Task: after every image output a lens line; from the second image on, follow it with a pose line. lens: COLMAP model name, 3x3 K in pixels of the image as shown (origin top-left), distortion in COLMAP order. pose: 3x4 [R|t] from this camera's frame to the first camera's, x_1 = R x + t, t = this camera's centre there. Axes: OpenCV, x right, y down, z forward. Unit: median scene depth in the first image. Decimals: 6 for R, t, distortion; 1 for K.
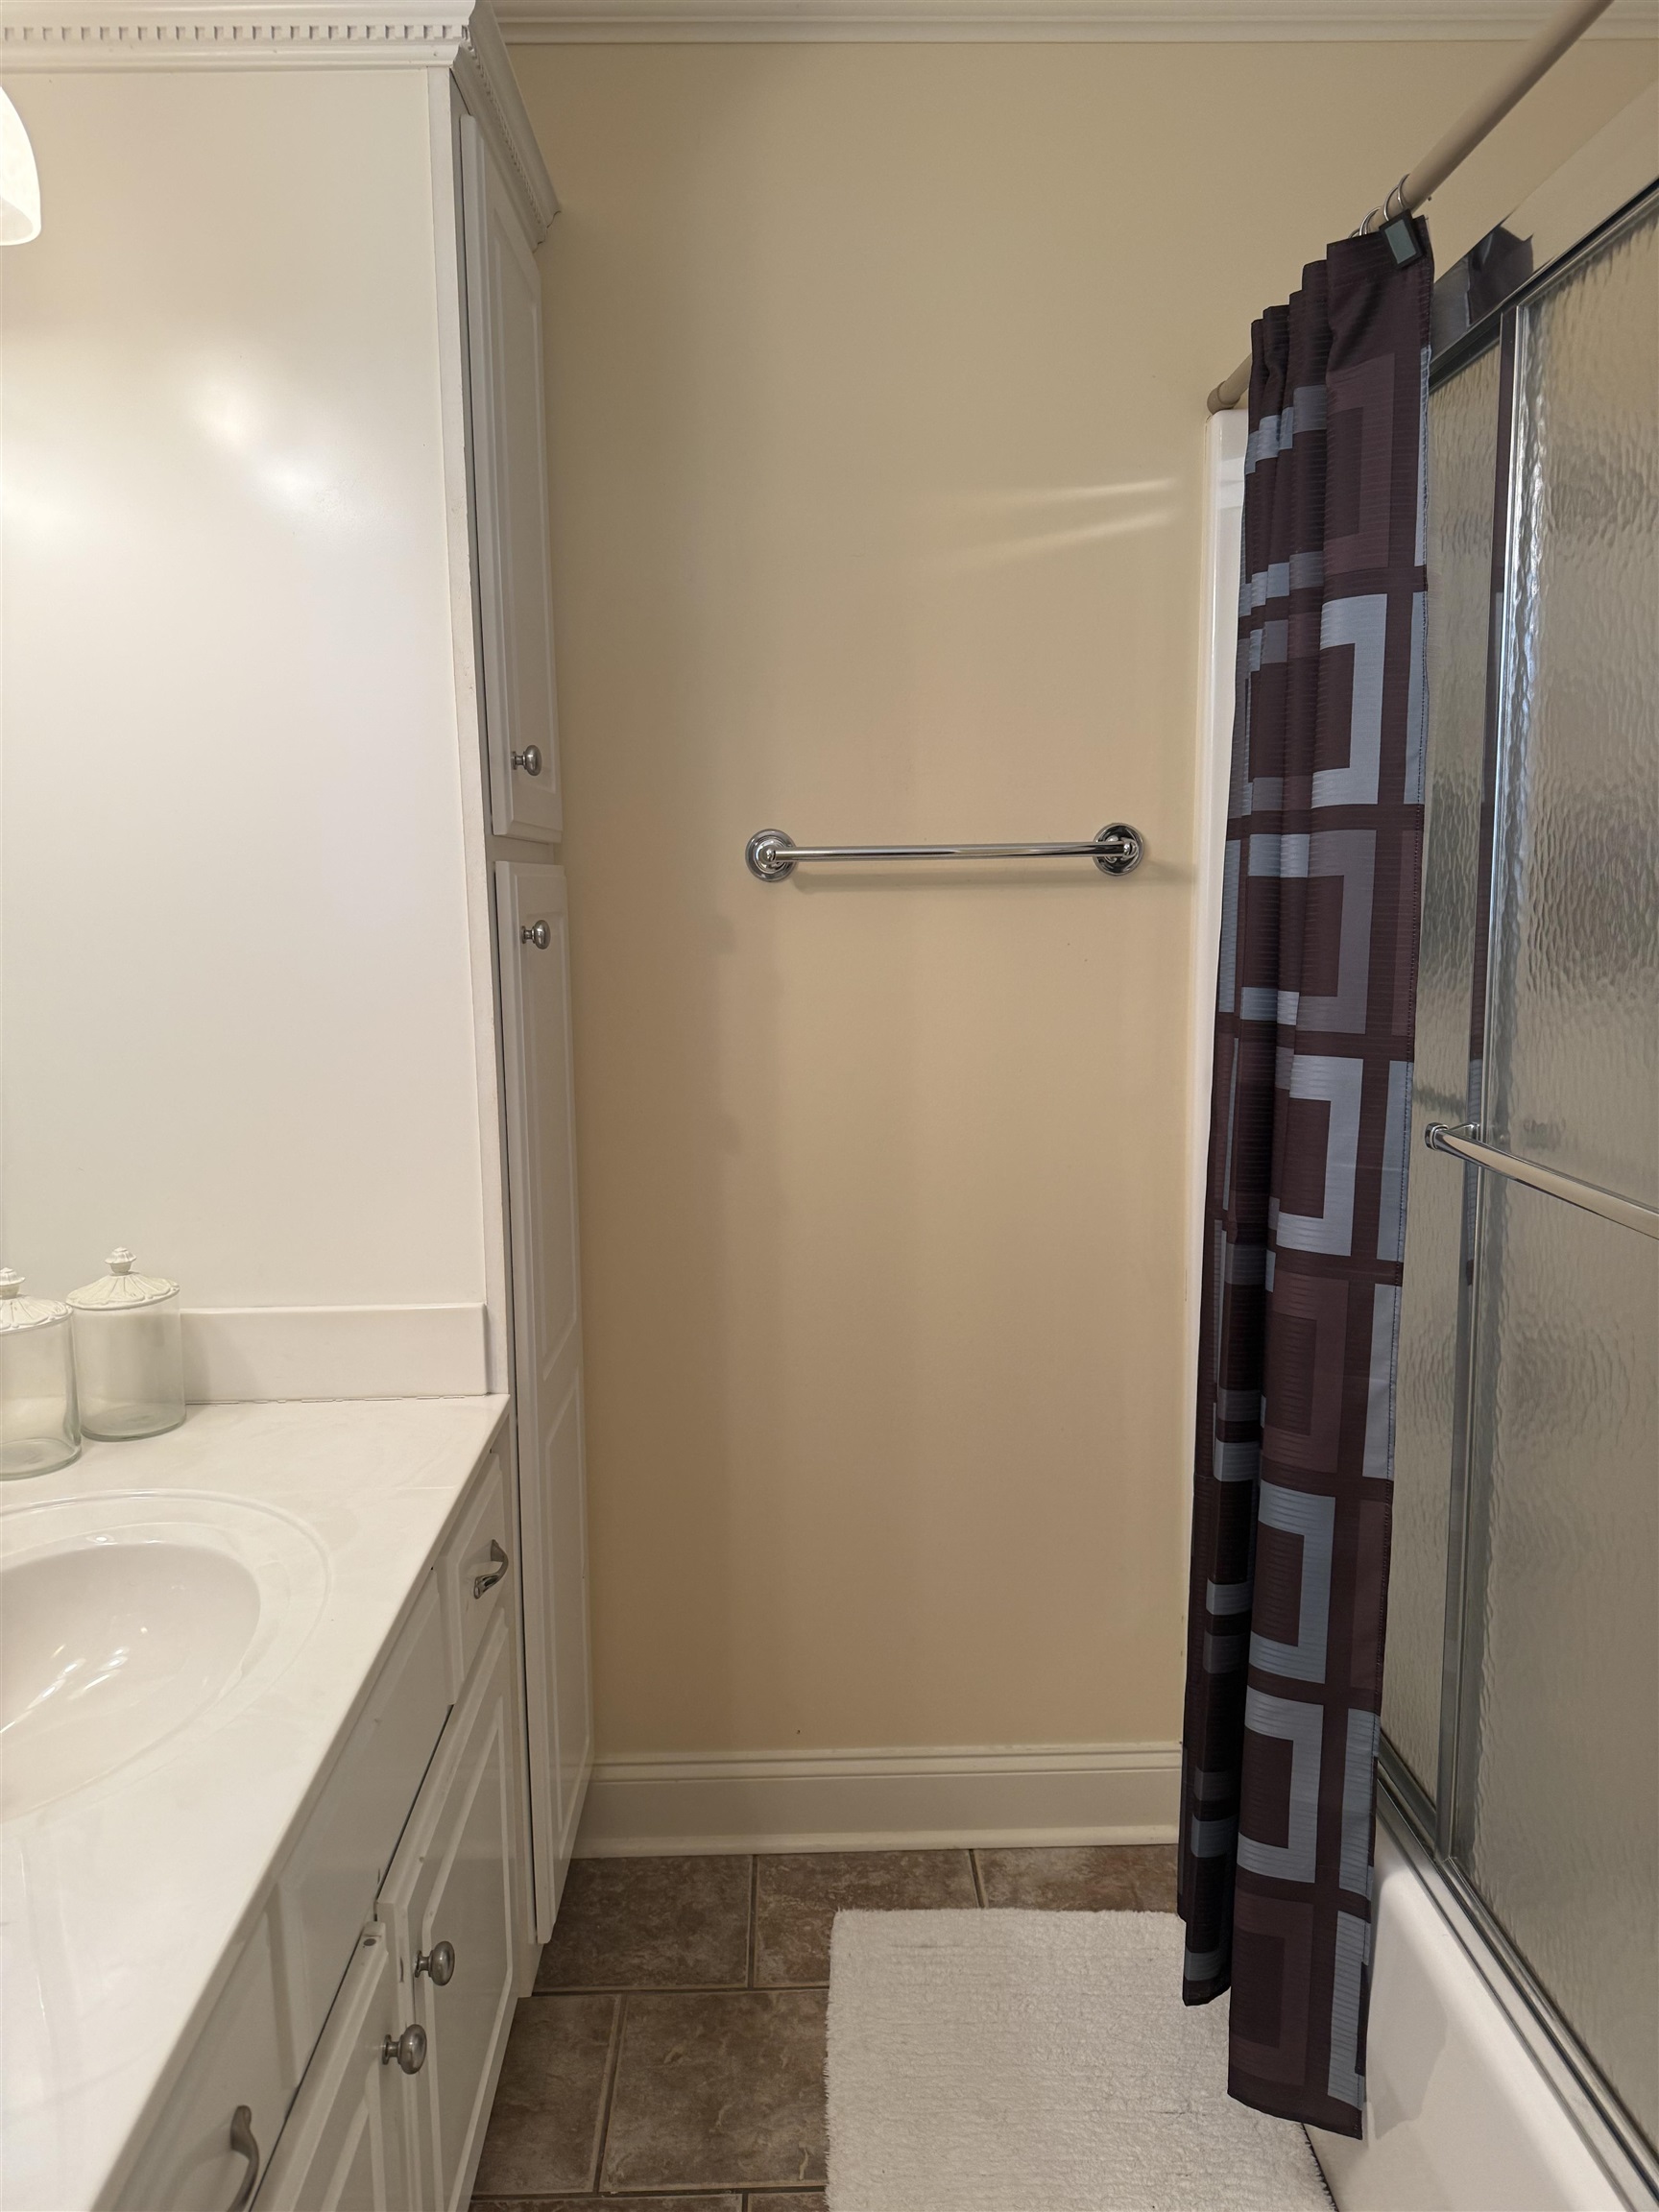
lens RADIAL K [[1565.2, 0, 821.3], [0, 1565.2, 1111.5], [0, 0, 1]] dist [0.025134, -0.019480]
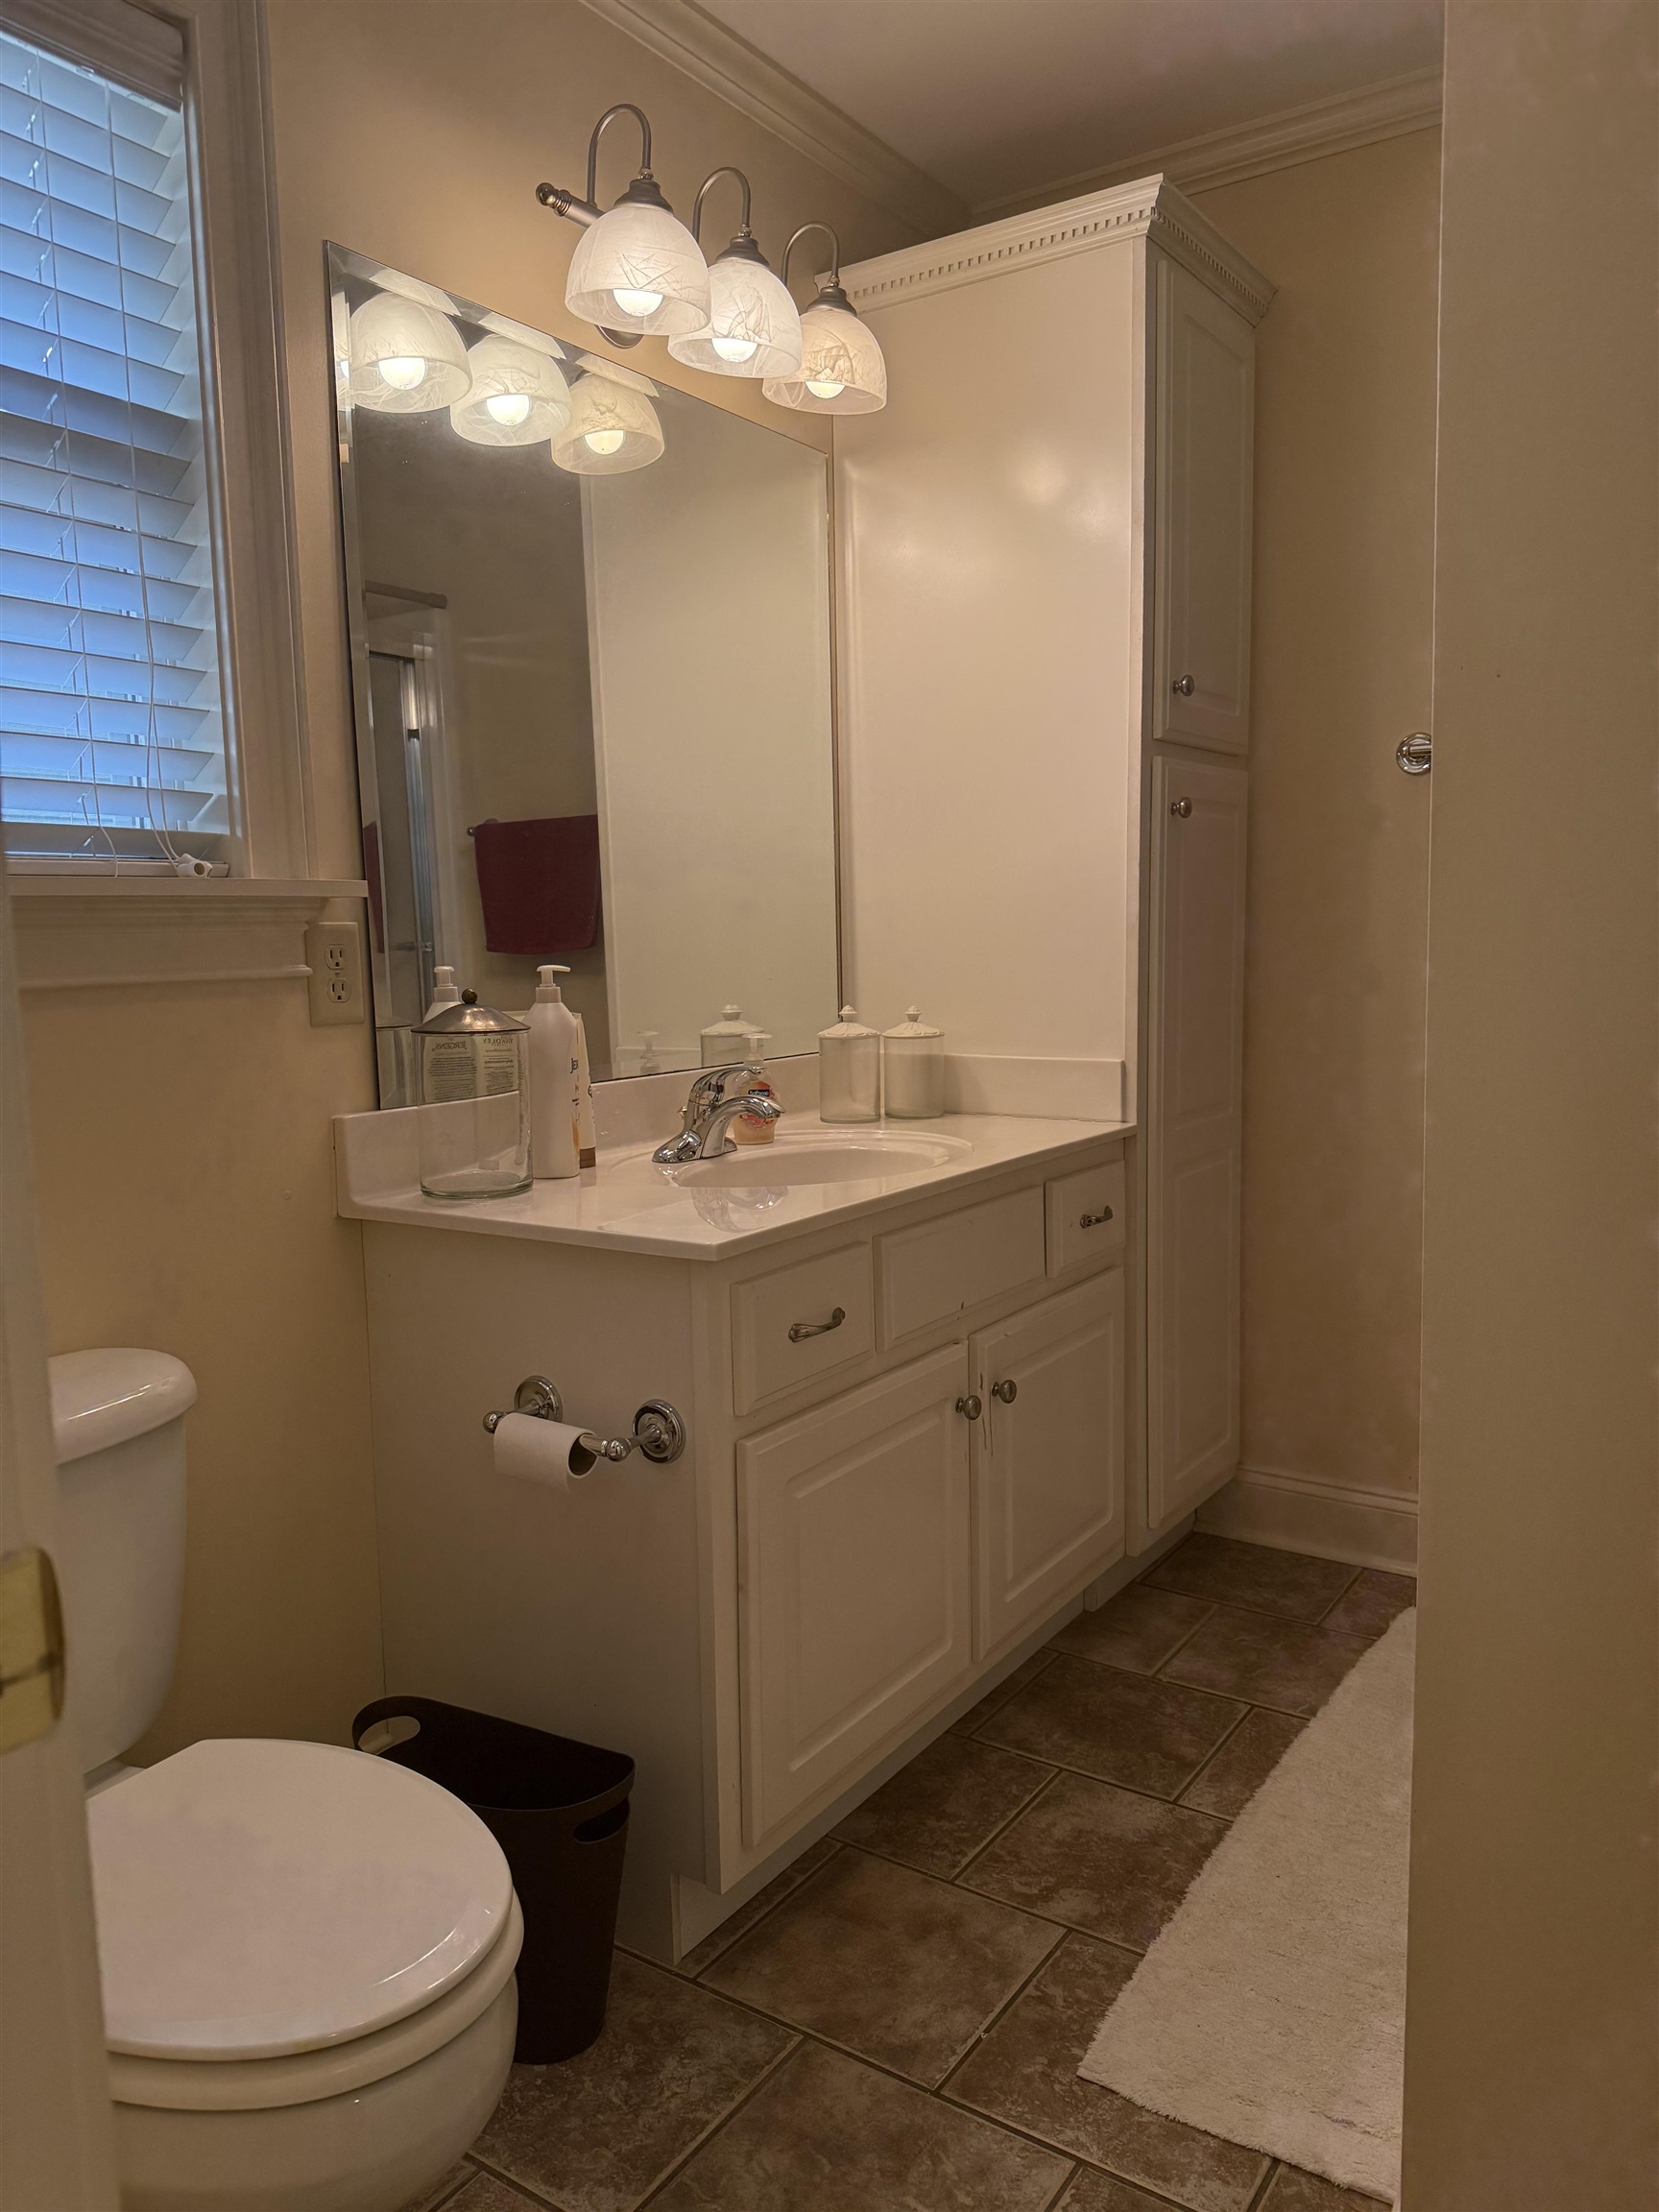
lens RADIAL K [[1565.2, 0, 831.1], [0, 1565.2, 1103.1], [0, 0, 1]] dist [0.025134, -0.019480]
pose [[0.820292, 0.069234, -0.567739, 0.387457], [-0.074094, 0.997145, 0.014545, 0.159429], [0.567125, 0.030135, 0.823080, -0.359969]]
